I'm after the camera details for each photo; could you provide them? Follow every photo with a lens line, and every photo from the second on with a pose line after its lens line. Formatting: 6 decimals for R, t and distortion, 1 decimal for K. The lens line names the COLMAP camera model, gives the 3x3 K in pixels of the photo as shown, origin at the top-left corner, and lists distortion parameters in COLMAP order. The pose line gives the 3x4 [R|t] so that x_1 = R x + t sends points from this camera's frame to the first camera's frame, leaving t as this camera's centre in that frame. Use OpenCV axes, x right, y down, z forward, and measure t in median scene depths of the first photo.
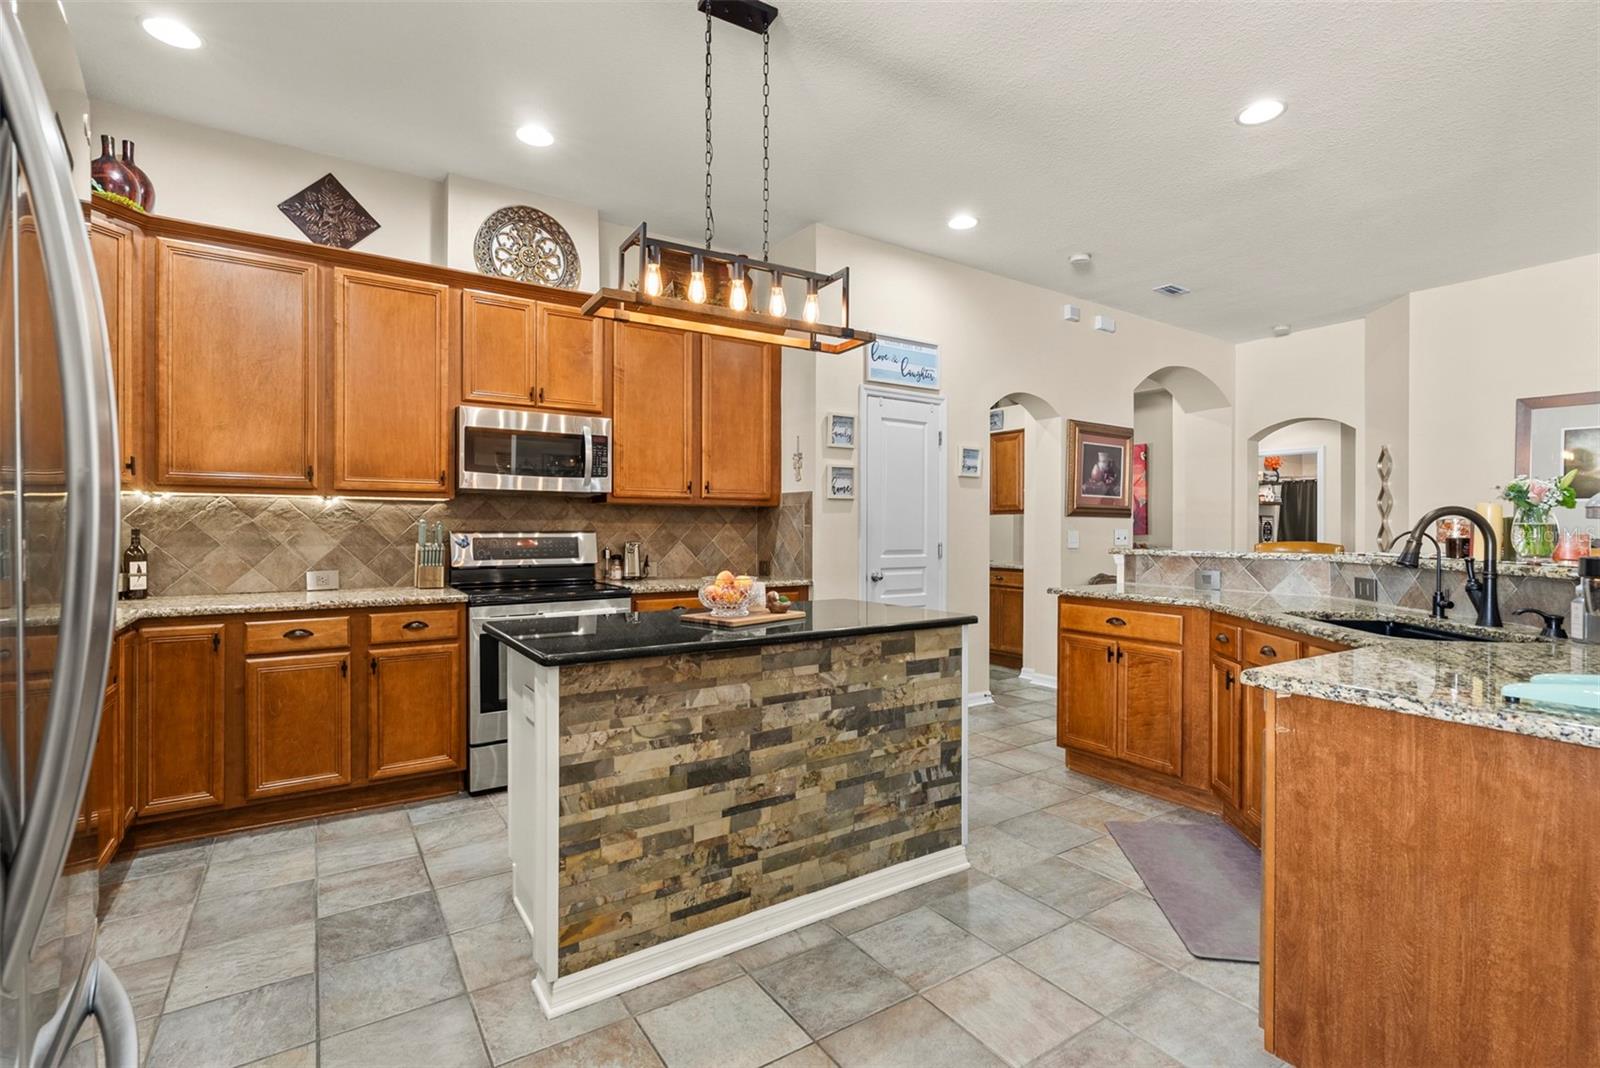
lens RADIAL K [[723.2, 0, 799.0], [0, 723.2, 531.6], [0, 0, 1]] dist [-0.003430, 0.000017]
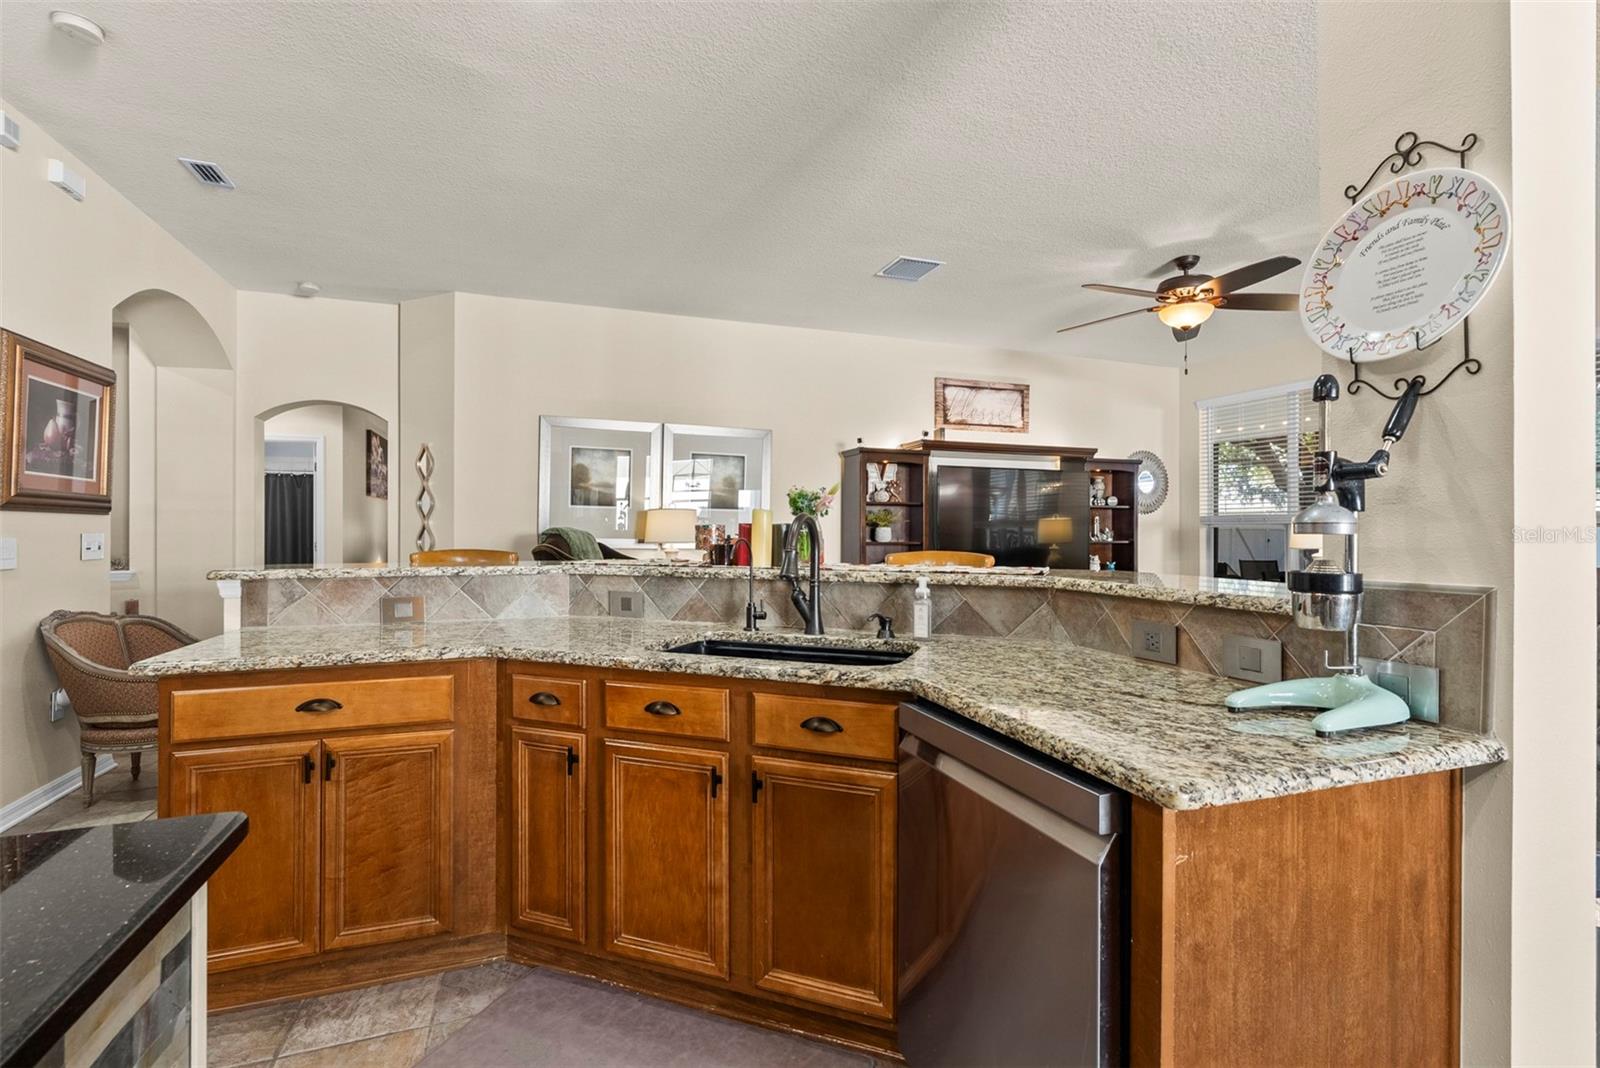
lens RADIAL K [[723.2, 0, 799.7], [0, 723.2, 529.3], [0, 0, 1]] dist [-0.003430, 0.000017]
pose [[0.223984, -0.002391, 0.974590, -0.015698], [0.003260, 0.999993, 0.001704, -0.010201], [-0.974587, 0.002796, 0.223991, 0.529635]]
